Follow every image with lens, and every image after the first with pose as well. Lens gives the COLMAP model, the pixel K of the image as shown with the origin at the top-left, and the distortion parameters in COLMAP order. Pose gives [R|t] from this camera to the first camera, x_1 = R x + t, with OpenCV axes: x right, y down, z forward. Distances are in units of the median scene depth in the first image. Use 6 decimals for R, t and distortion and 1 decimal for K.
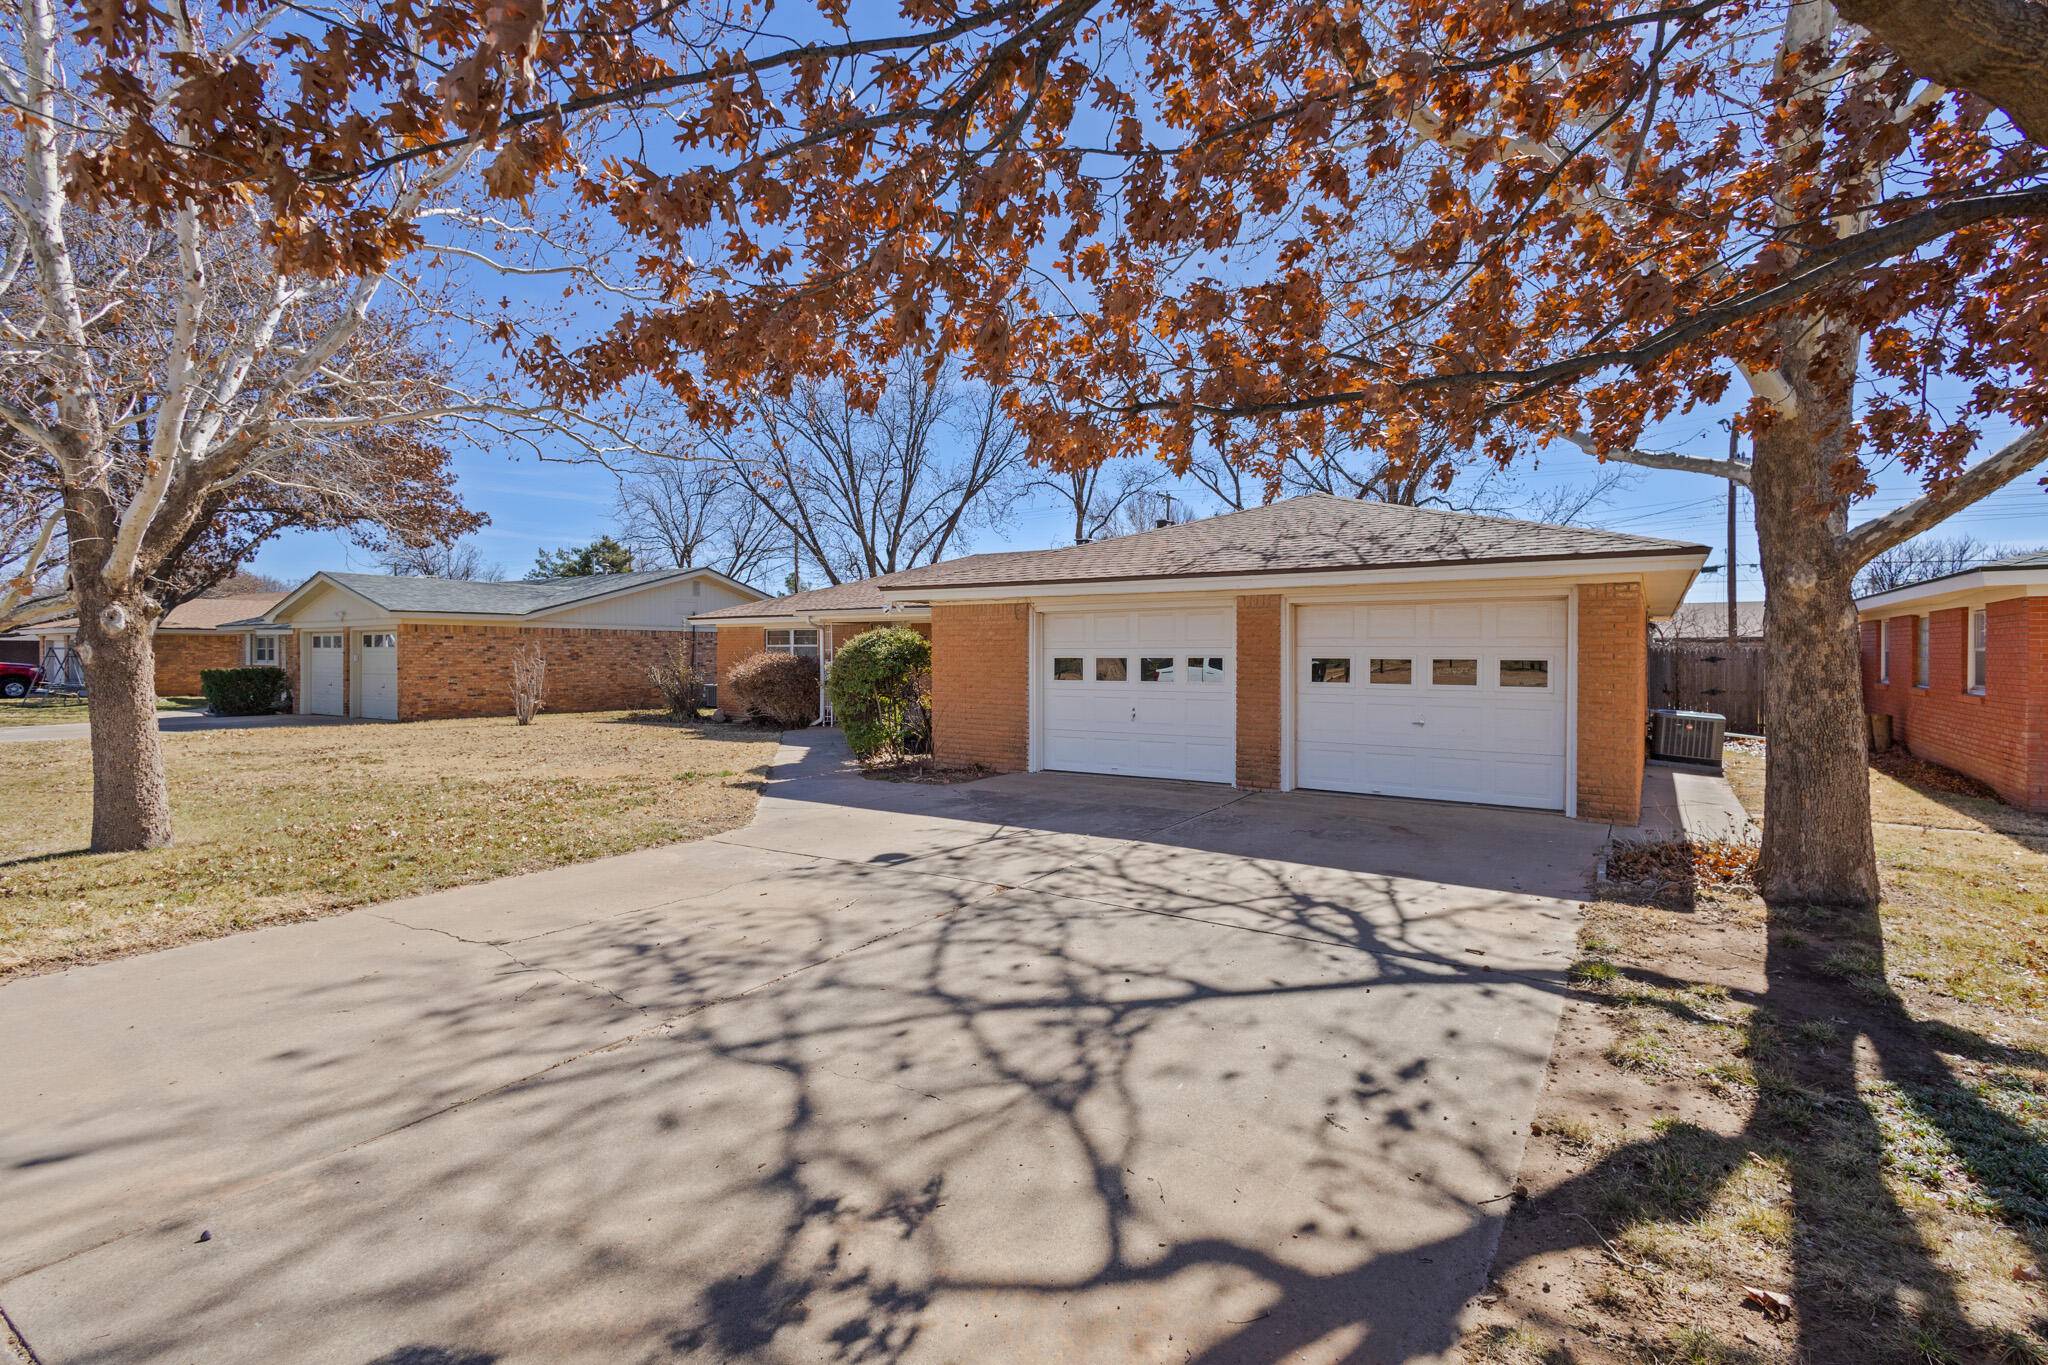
lens RADIAL K [[992.3, 0, 1027.4], [0, 992.3, 659.0], [0, 0, 1]] dist [0.015477, -0.000121]
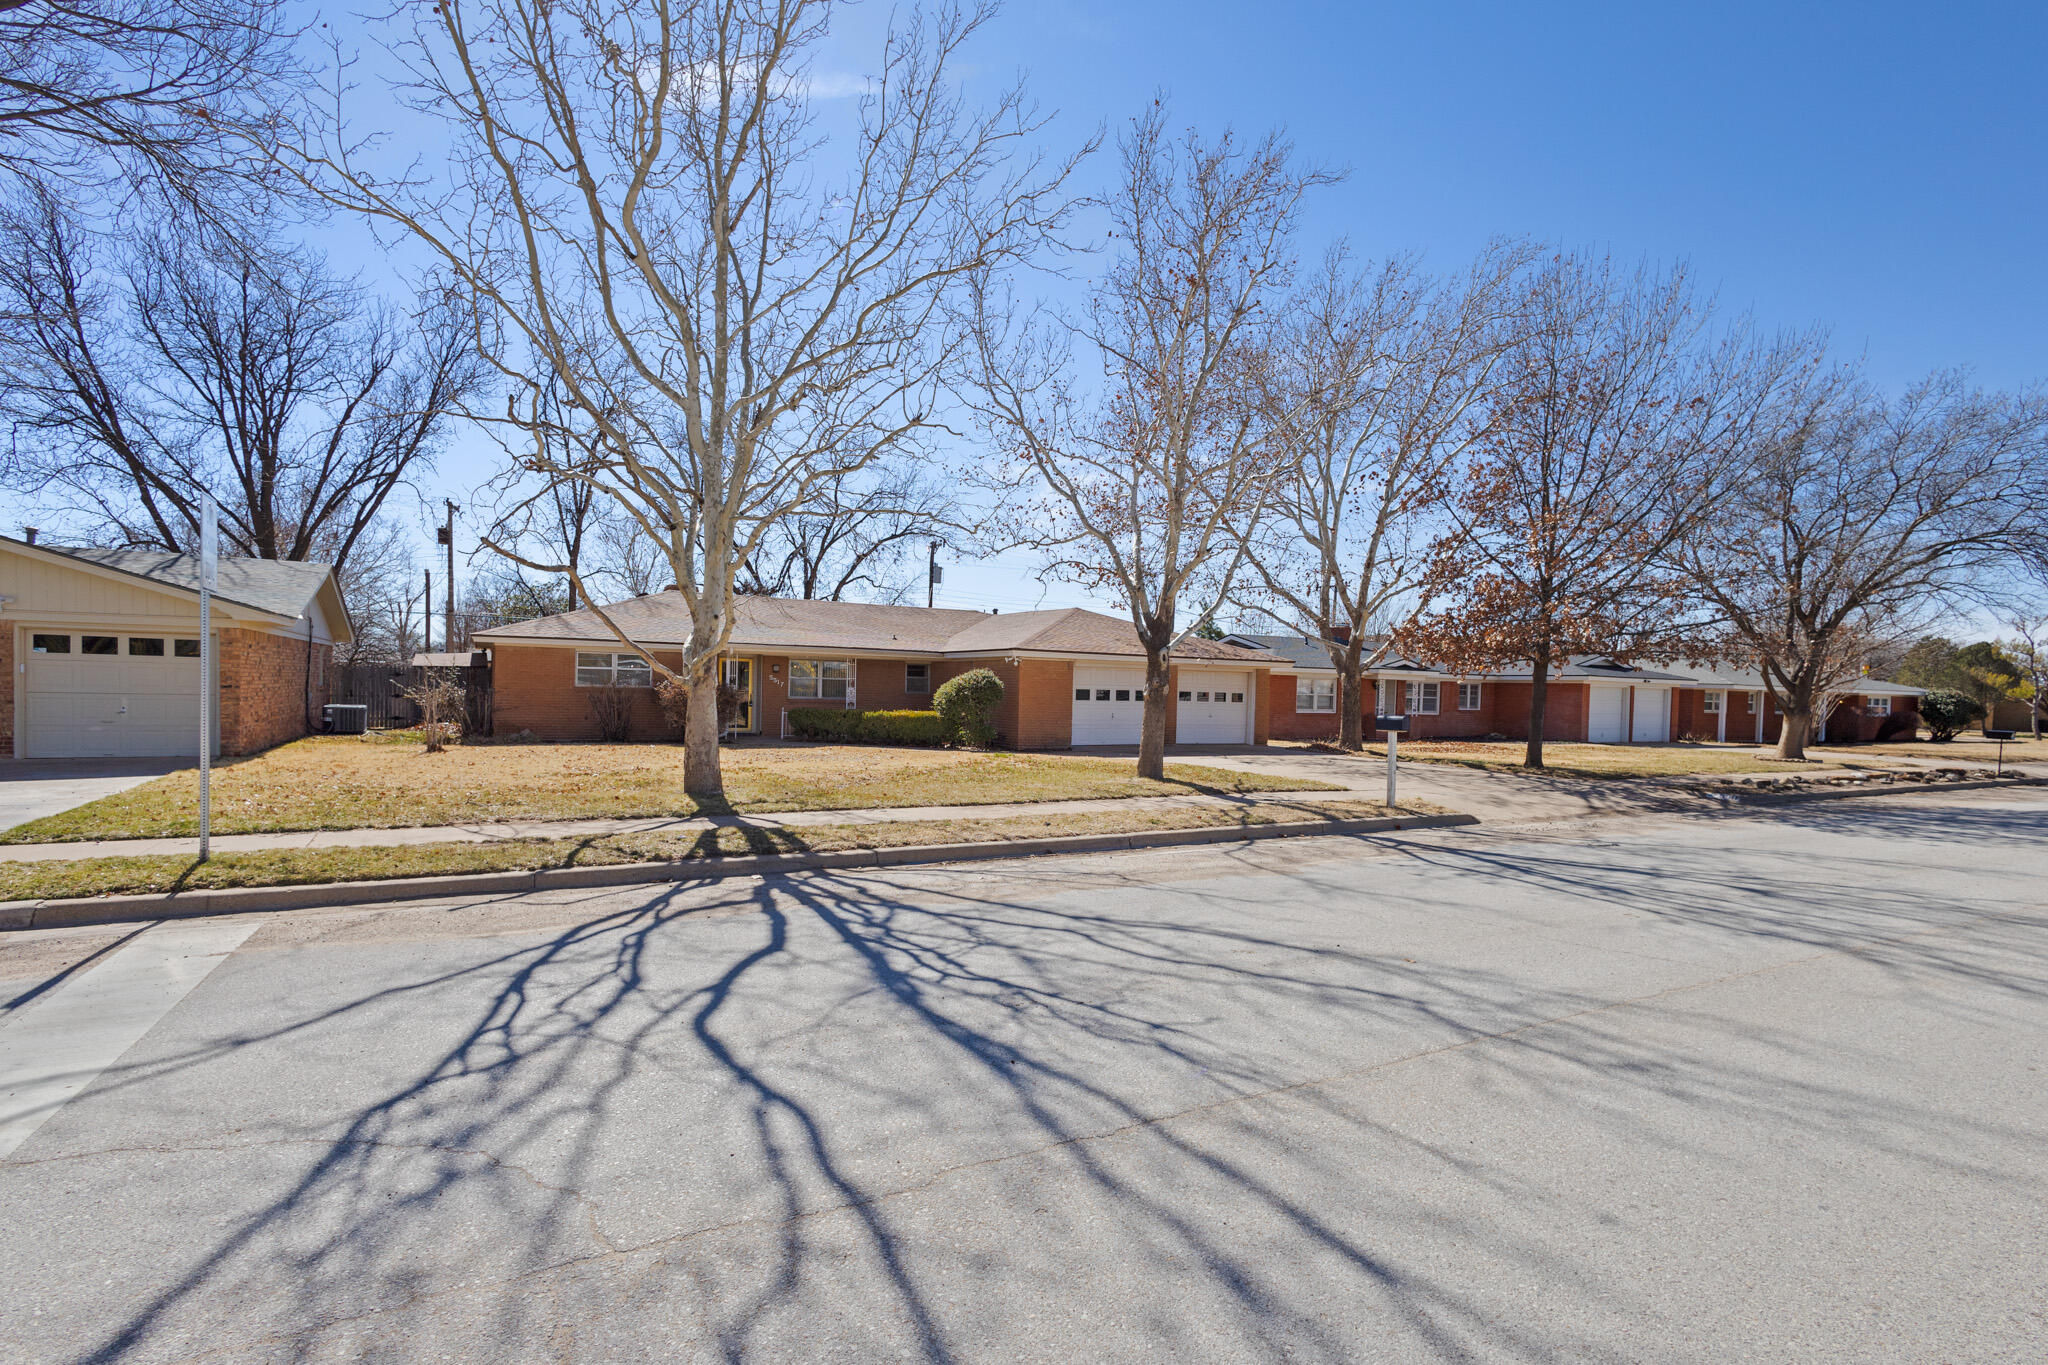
lens RADIAL K [[1006.4, 0, 1024.7], [0, 1006.4, 670.0], [0, 0, 1]] dist [0.001693, -0.000098]
pose [[0.445461, 0.023880, 0.894983, -1.897948], [-0.020892, 0.999649, -0.016274, -0.004757], [-0.895058, -0.011448, 0.445804, 0.196794]]
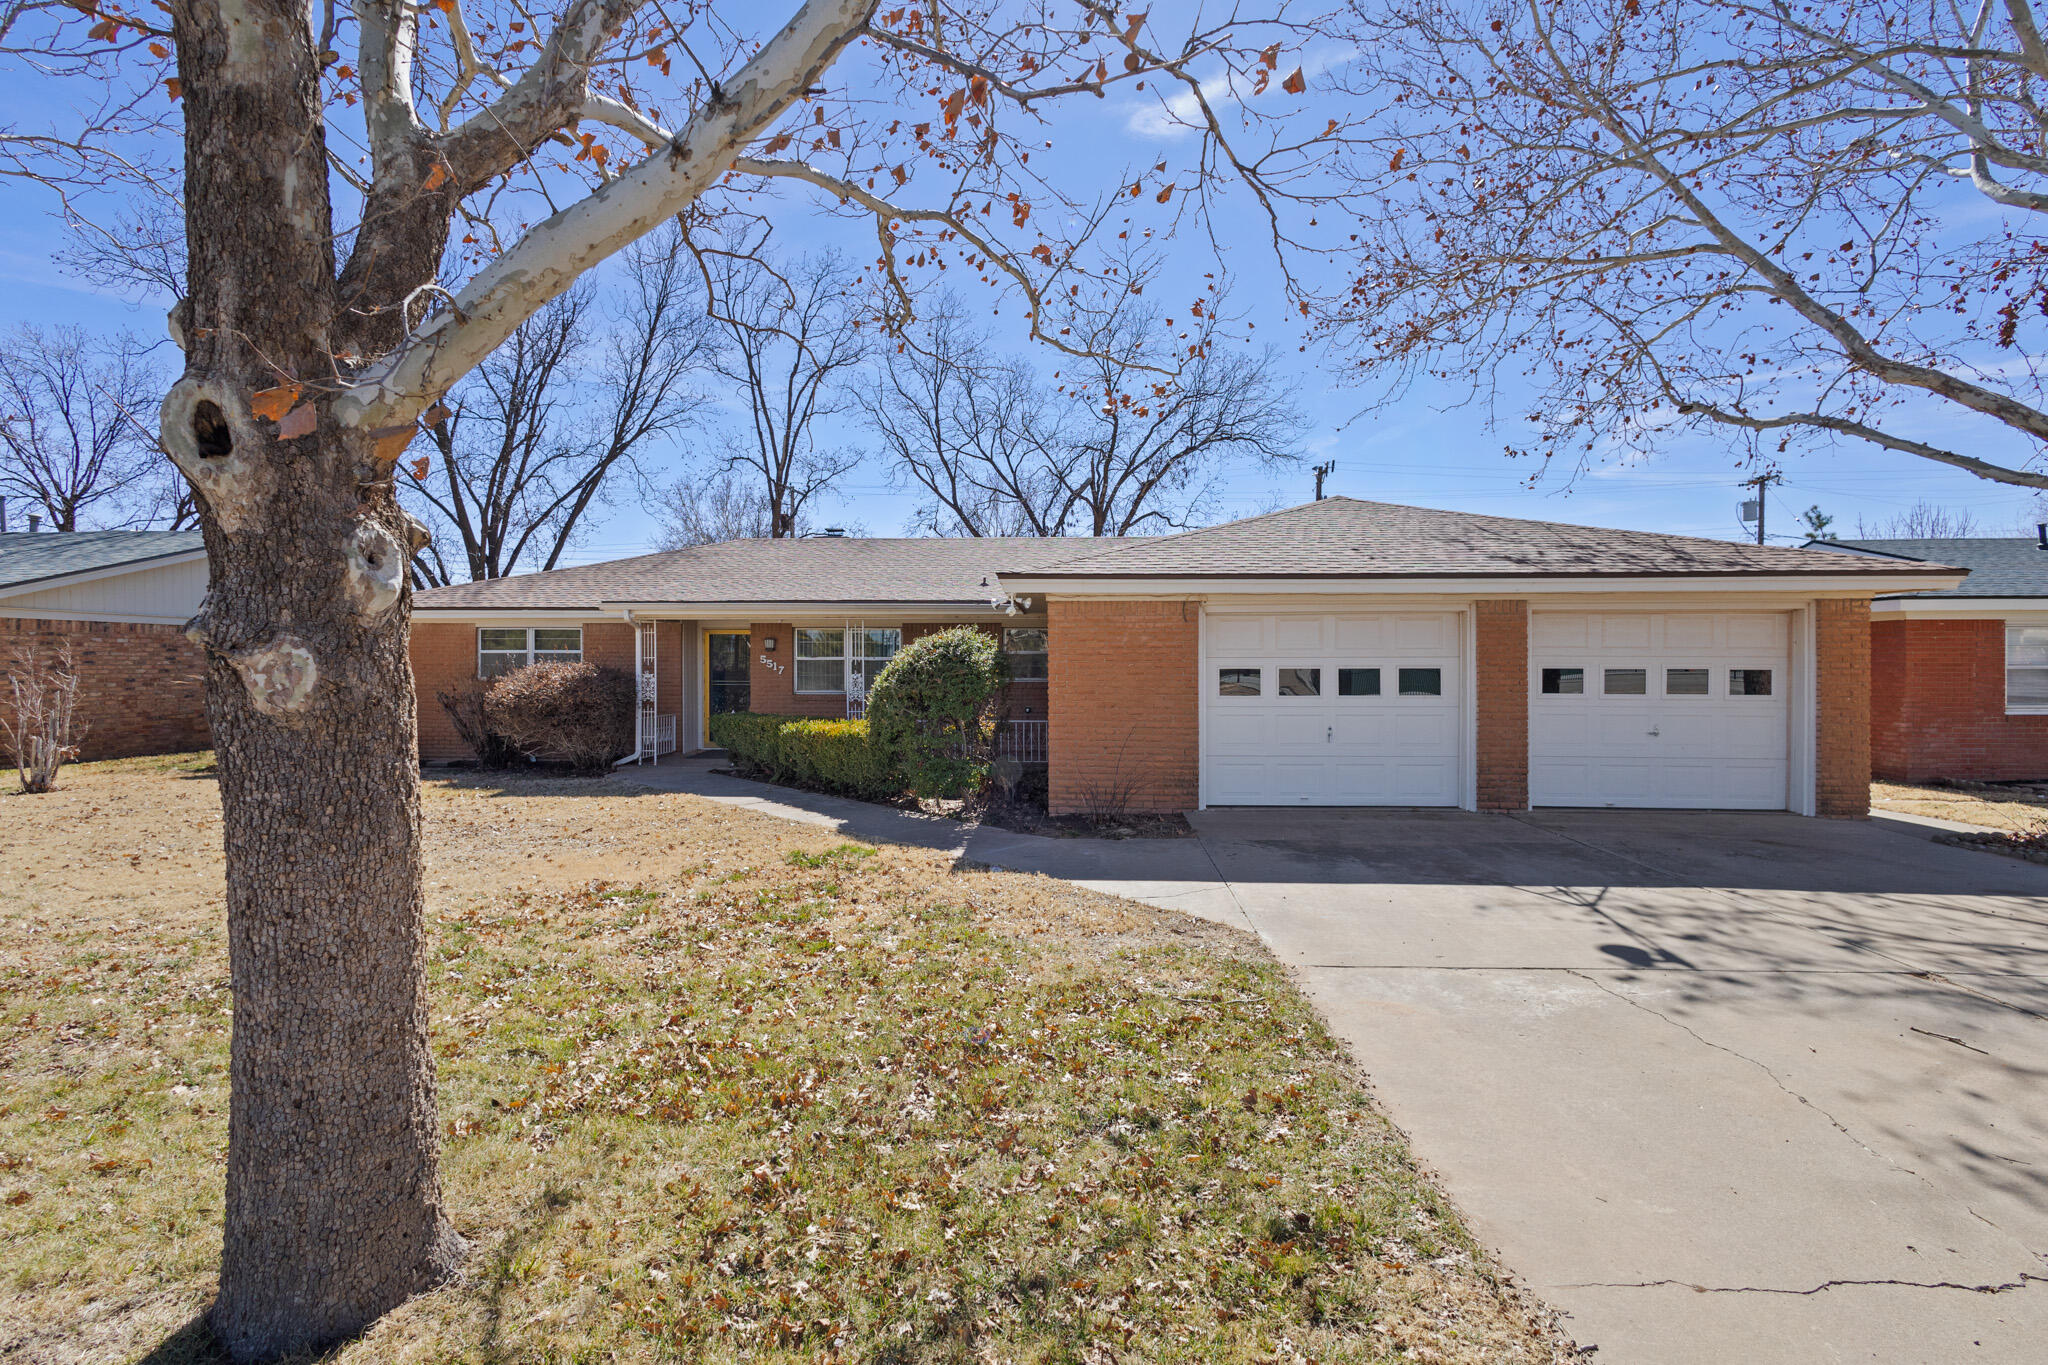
lens RADIAL K [[958.0, 0, 1023.6], [0, 958.0, 655.0], [0, 0, 1]] dist [-0.002078, -0.000164]
pose [[0.856184, 0.002078, 0.516667, -0.537064], [0.002719, 0.999960, -0.008527, -0.006318], [-0.516664, 0.008706, 0.856144, 0.421622]]
